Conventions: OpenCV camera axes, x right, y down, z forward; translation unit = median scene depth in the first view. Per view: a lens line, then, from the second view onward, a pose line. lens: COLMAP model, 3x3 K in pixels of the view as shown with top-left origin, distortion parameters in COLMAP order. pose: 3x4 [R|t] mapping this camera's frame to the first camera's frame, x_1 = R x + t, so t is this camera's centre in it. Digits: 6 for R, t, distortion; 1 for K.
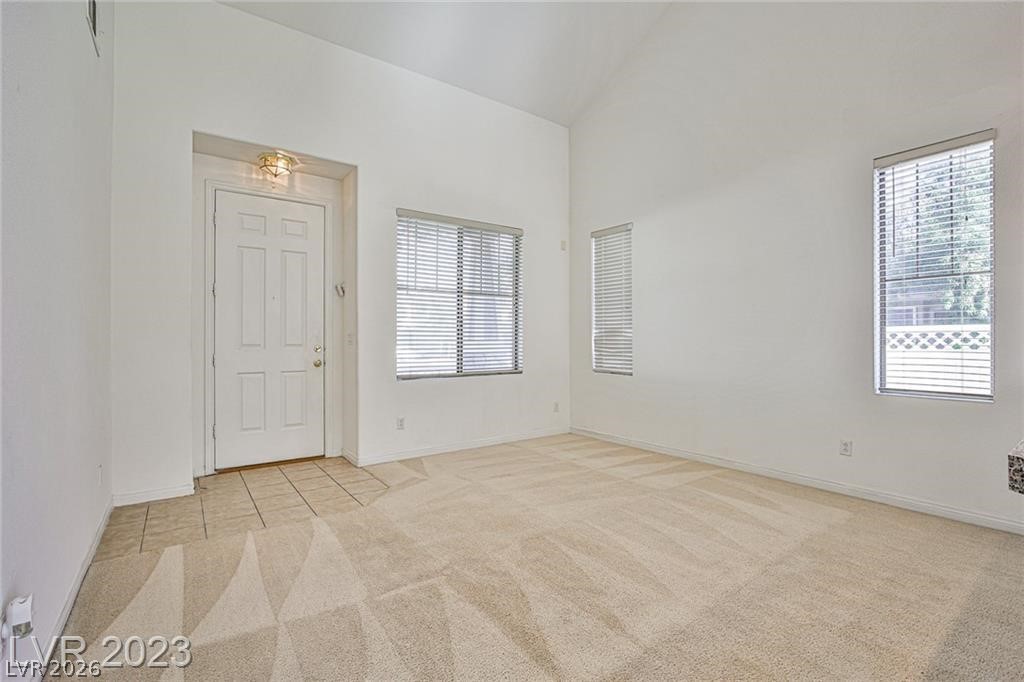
lens RADIAL K [[457.6, 0, 512.0], [0, 457.6, 341.0], [0, 0, 1]] dist [-0.034769, 0.000433]
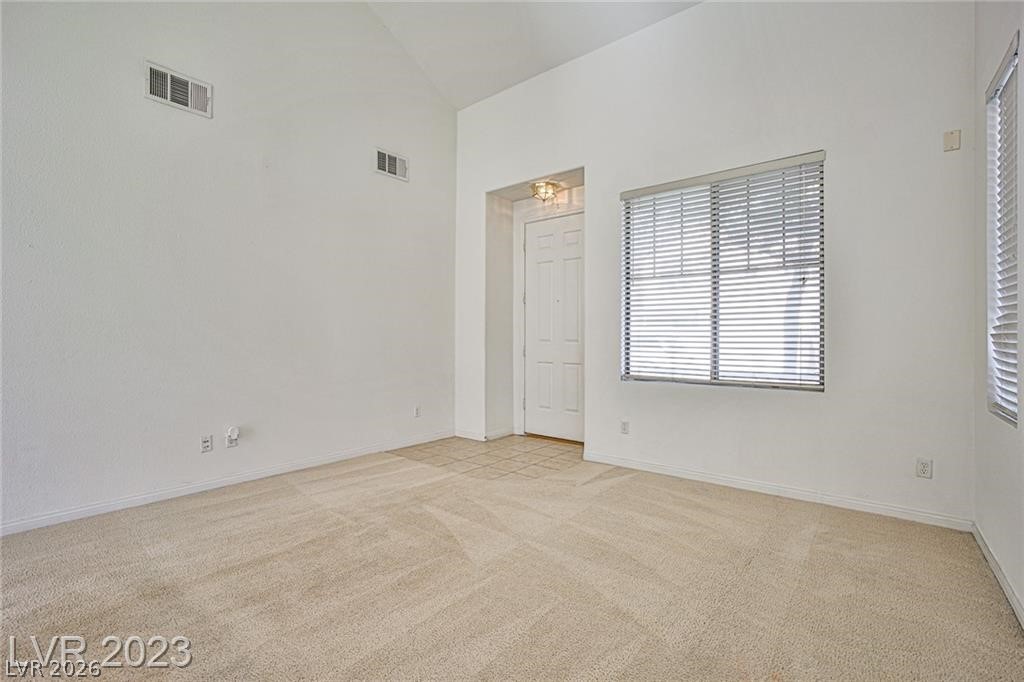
lens RADIAL K [[457.6, 0, 512.0], [0, 457.6, 341.0], [0, 0, 1]] dist [-0.034769, 0.000433]
pose [[0.250532, 0.008730, -0.968069, 0.682858], [-0.003385, 0.999961, 0.008141, 0.001437], [0.968102, 0.001237, 0.250552, 0.648314]]
